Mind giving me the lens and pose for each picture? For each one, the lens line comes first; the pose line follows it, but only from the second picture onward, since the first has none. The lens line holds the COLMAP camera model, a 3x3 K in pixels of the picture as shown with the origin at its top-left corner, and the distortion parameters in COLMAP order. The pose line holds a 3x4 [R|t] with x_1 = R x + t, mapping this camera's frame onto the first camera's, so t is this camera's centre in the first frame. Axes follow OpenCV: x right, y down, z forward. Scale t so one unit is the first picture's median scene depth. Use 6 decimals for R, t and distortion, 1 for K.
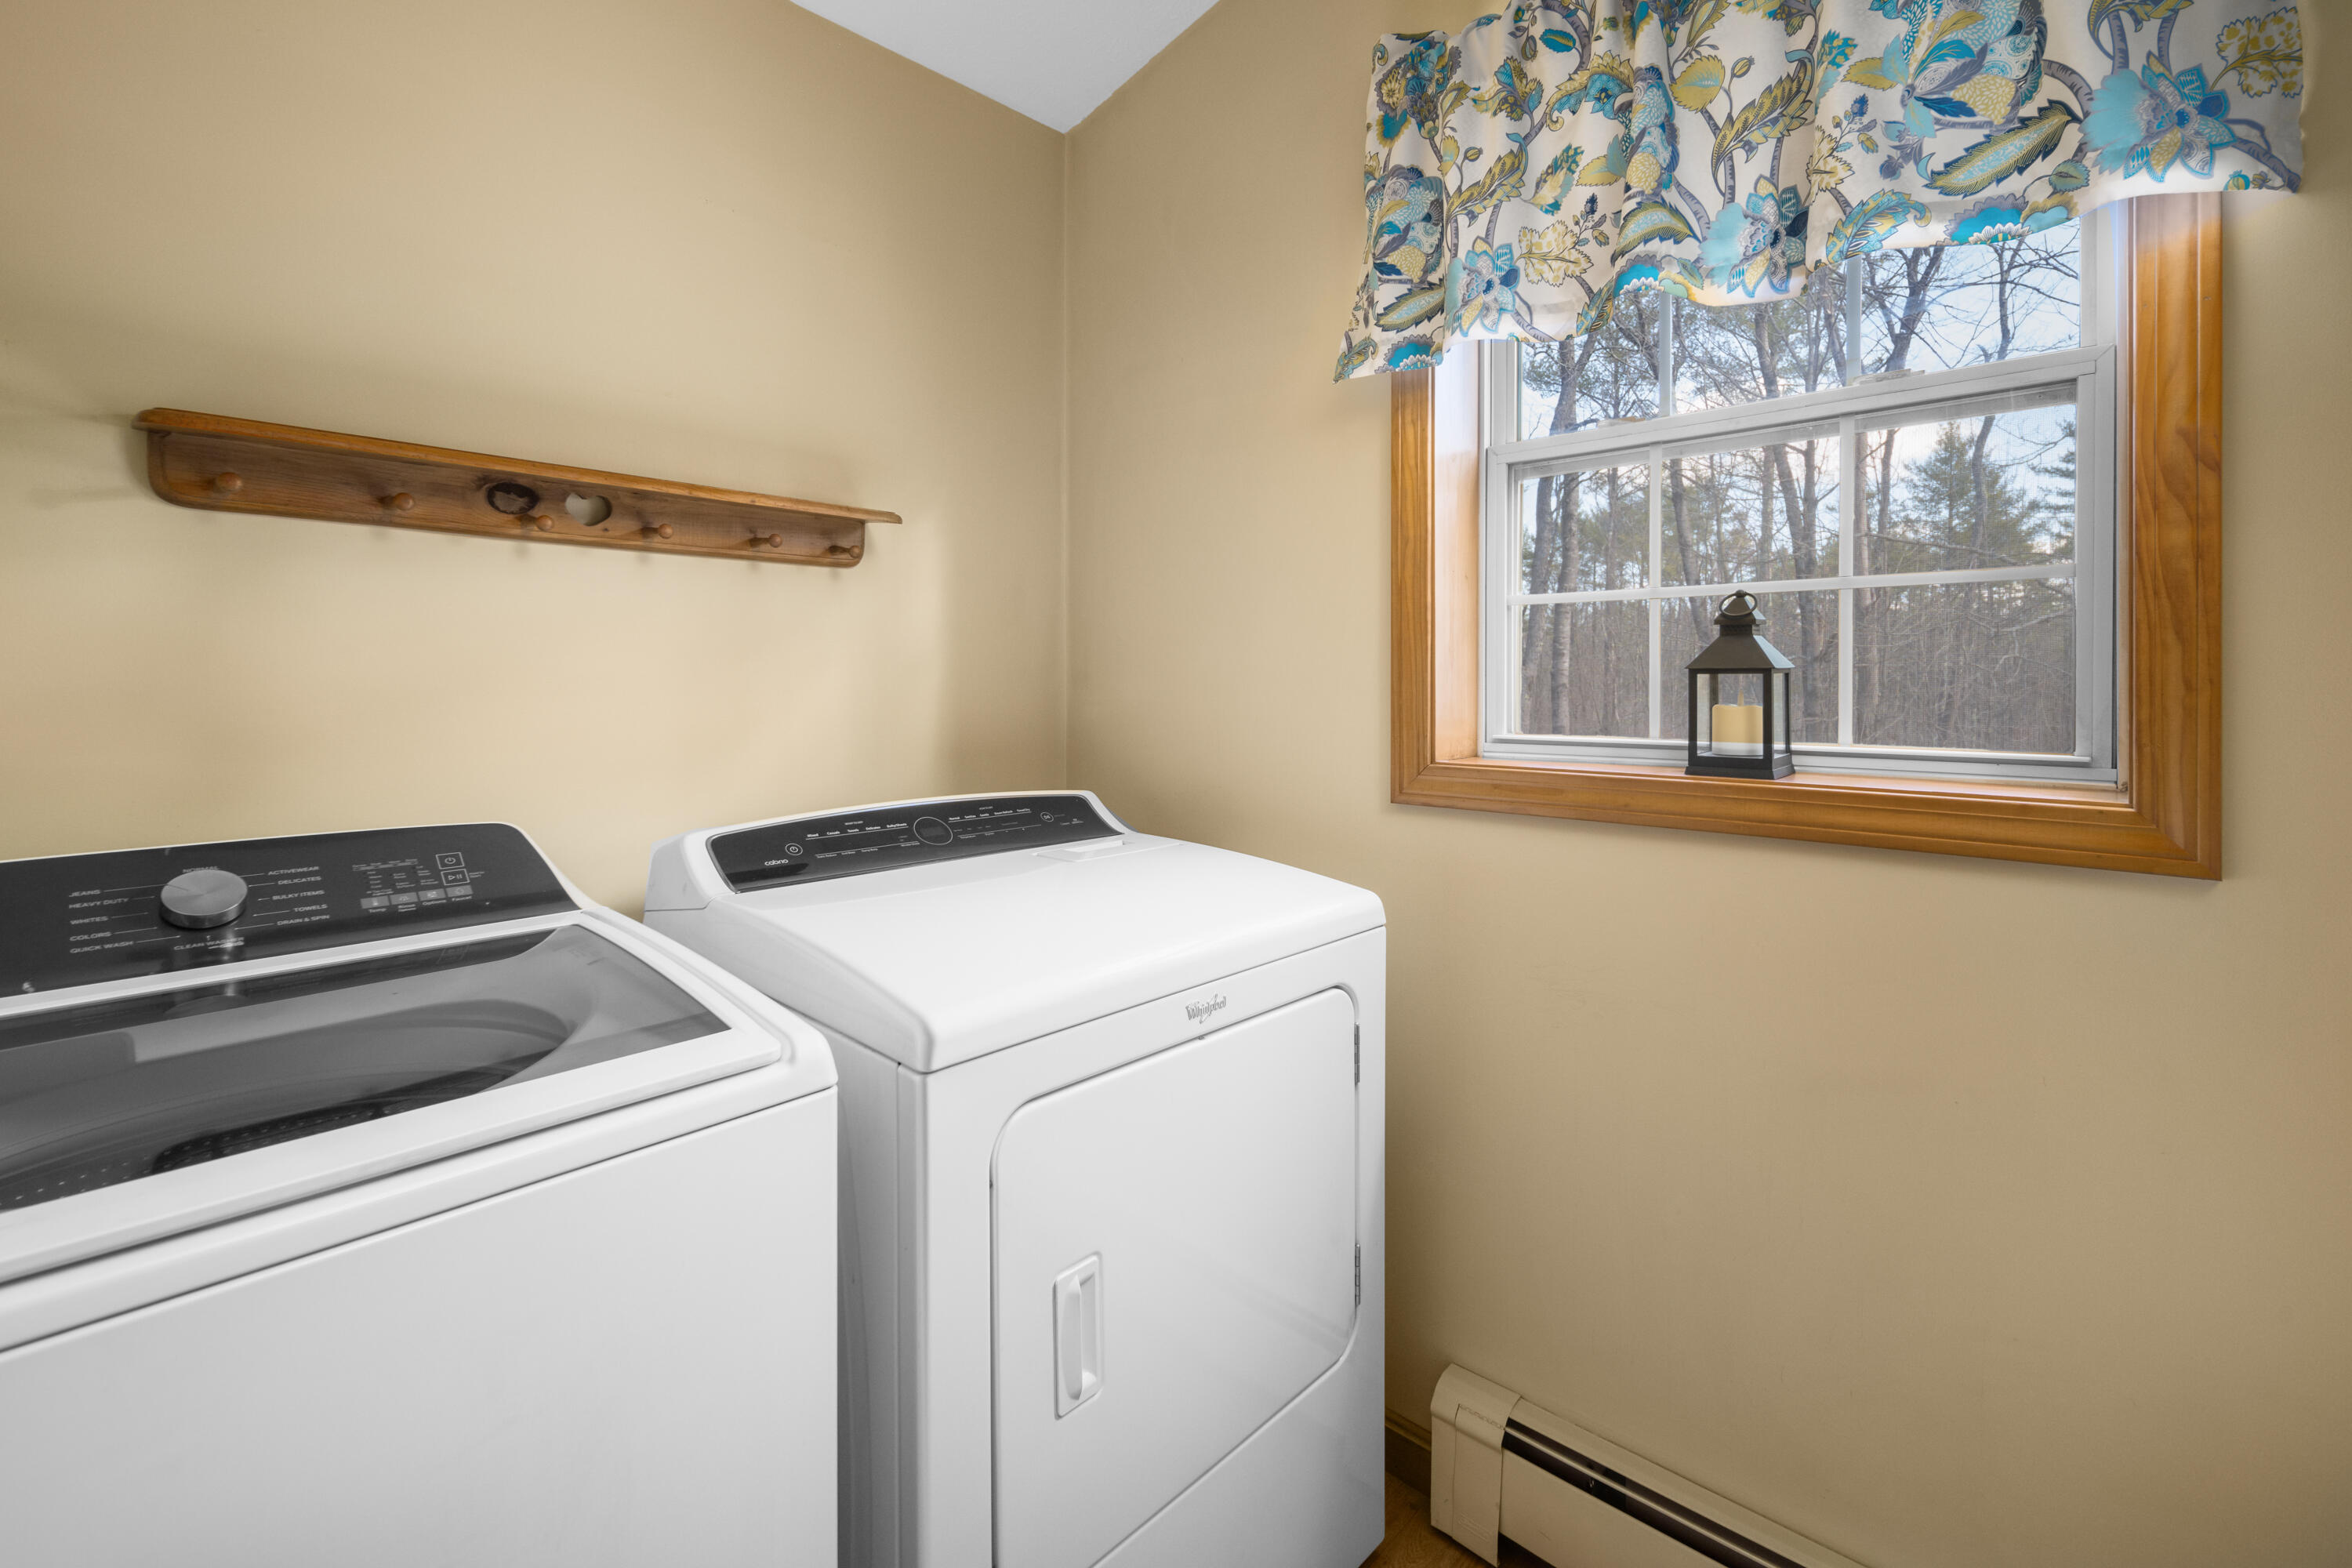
lens RADIAL K [[1023.1, 0, 1248.0], [0, 1023.1, 685.0], [0, 0, 1]] dist [-0.002929, -0.000220]
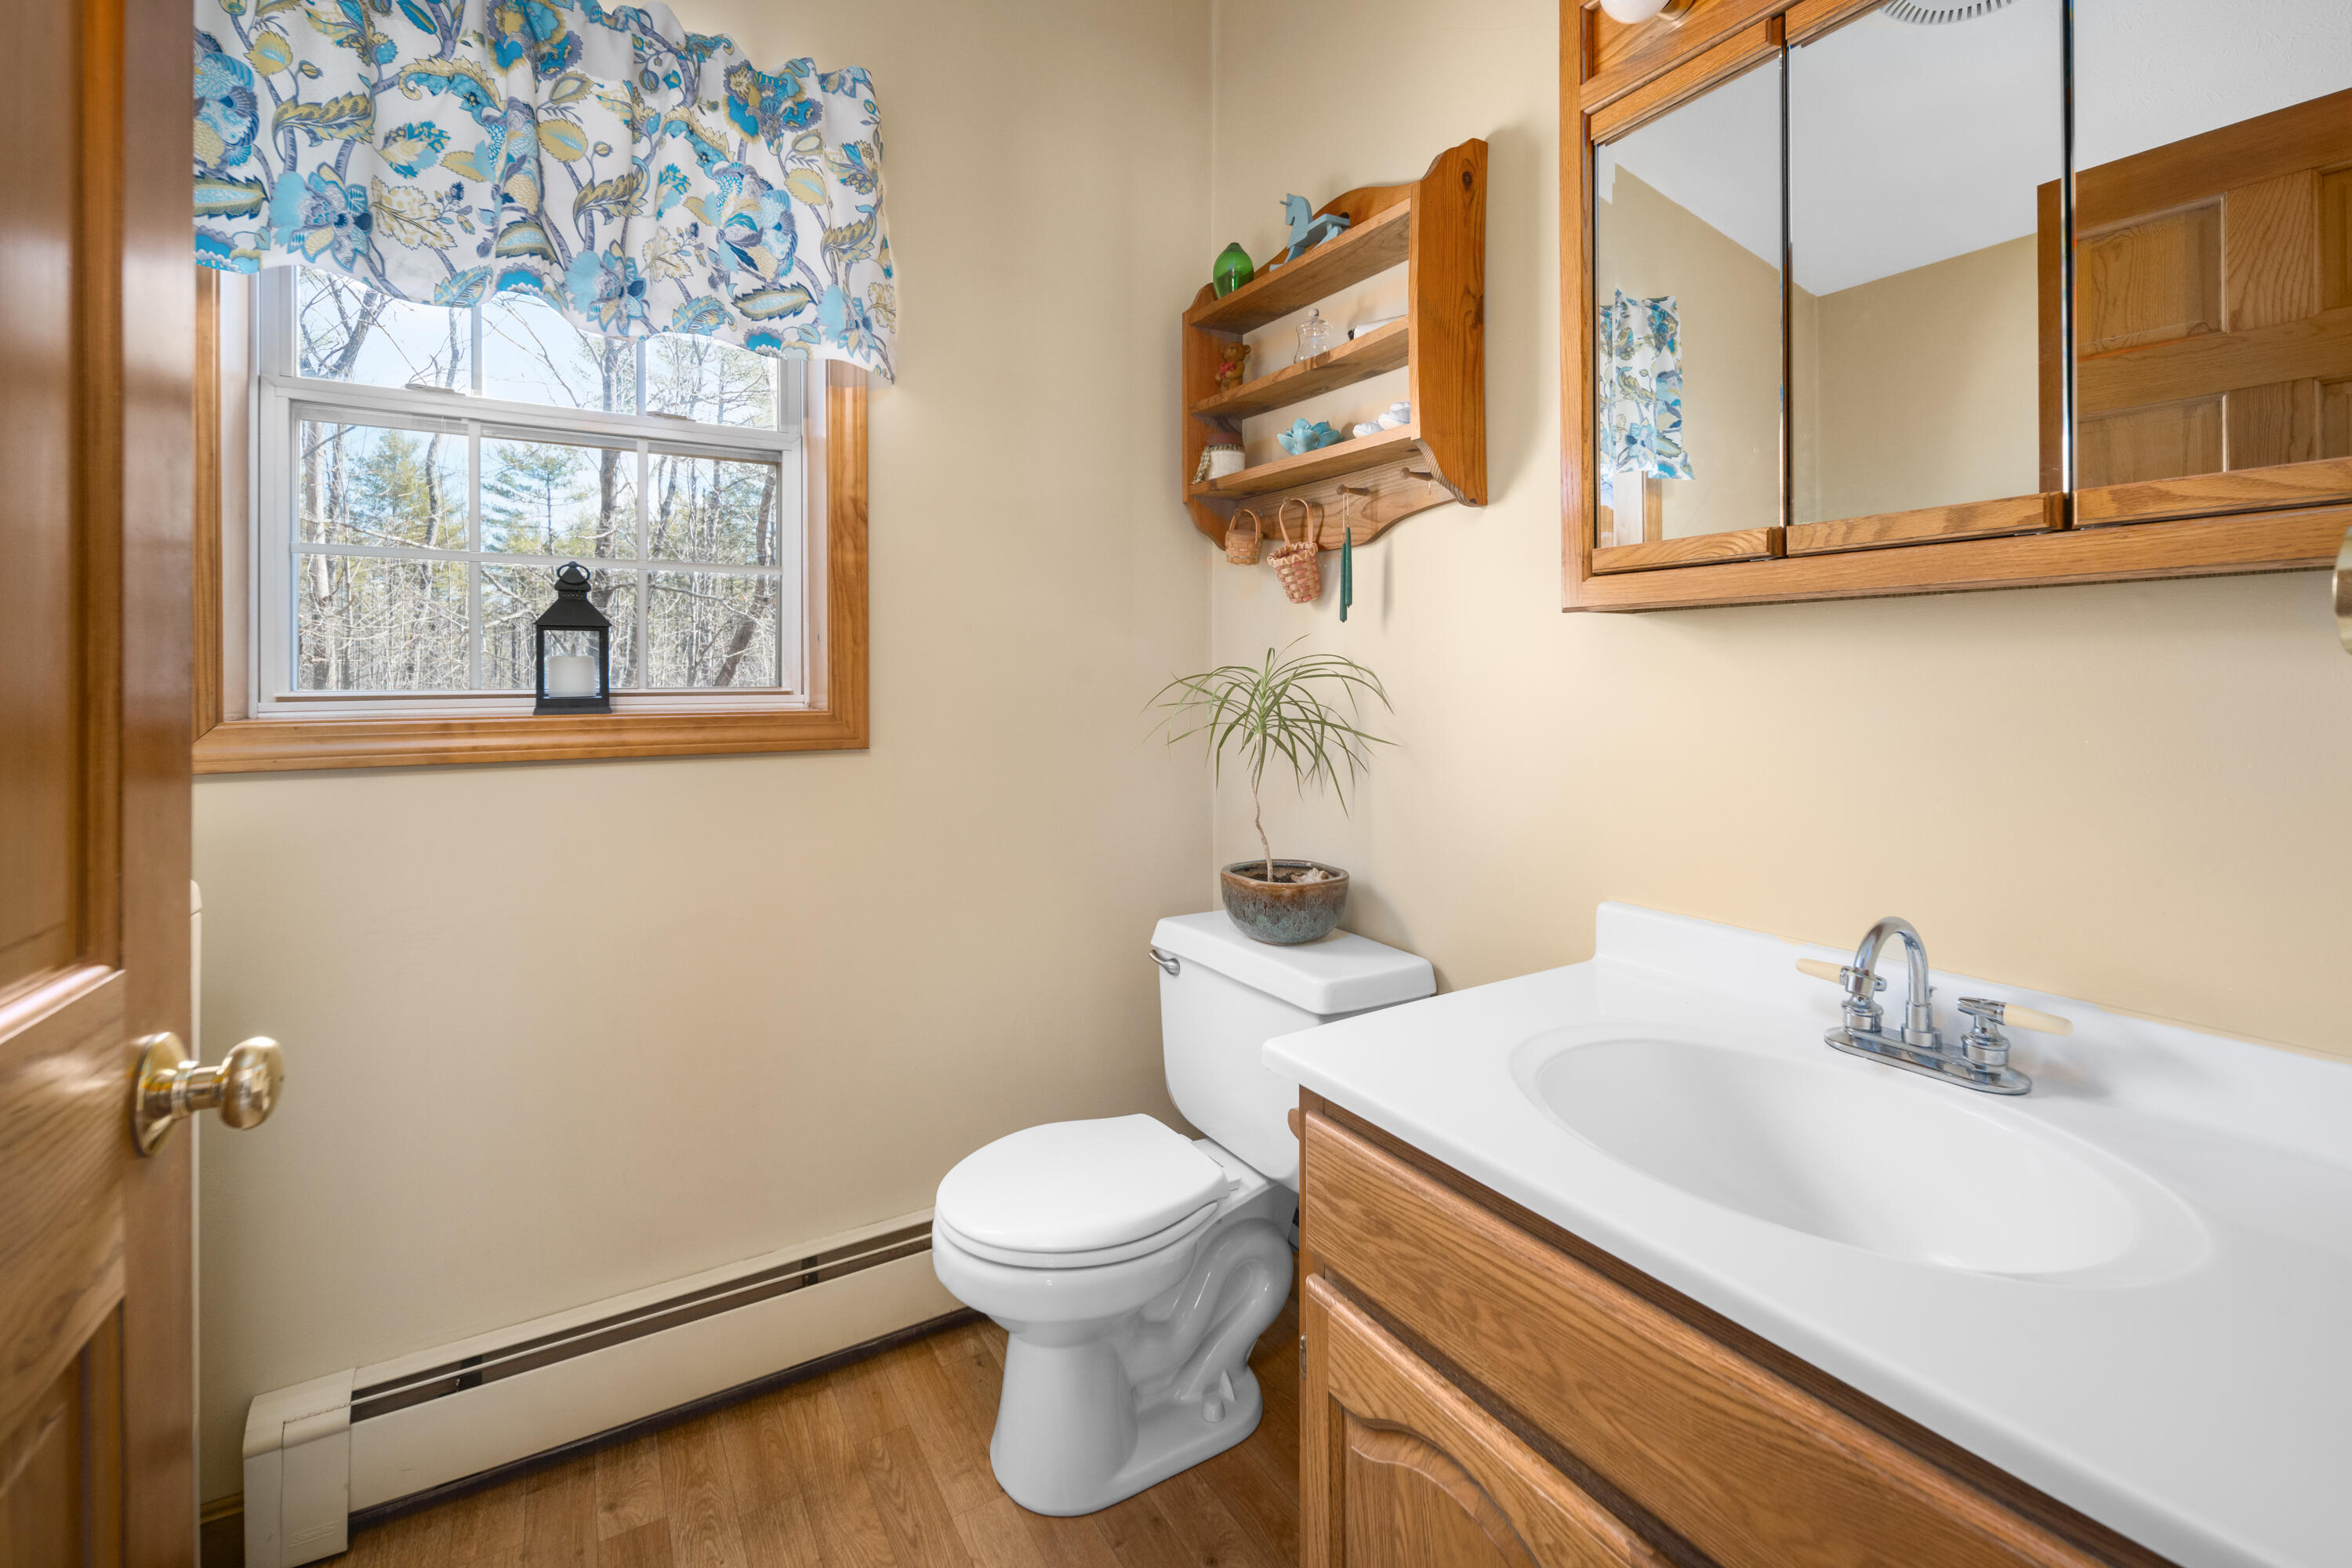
lens RADIAL K [[1023.1, 0, 1169.4], [0, 1023.1, 678.3], [0, 0, 1]] dist [-0.002929, -0.000220]
pose [[0.287217, 0.000493, 0.957865, -0.497652], [0.011211, 0.999930, -0.003876, 0.061509], [-0.957800, 0.011852, 0.287192, -0.029859]]
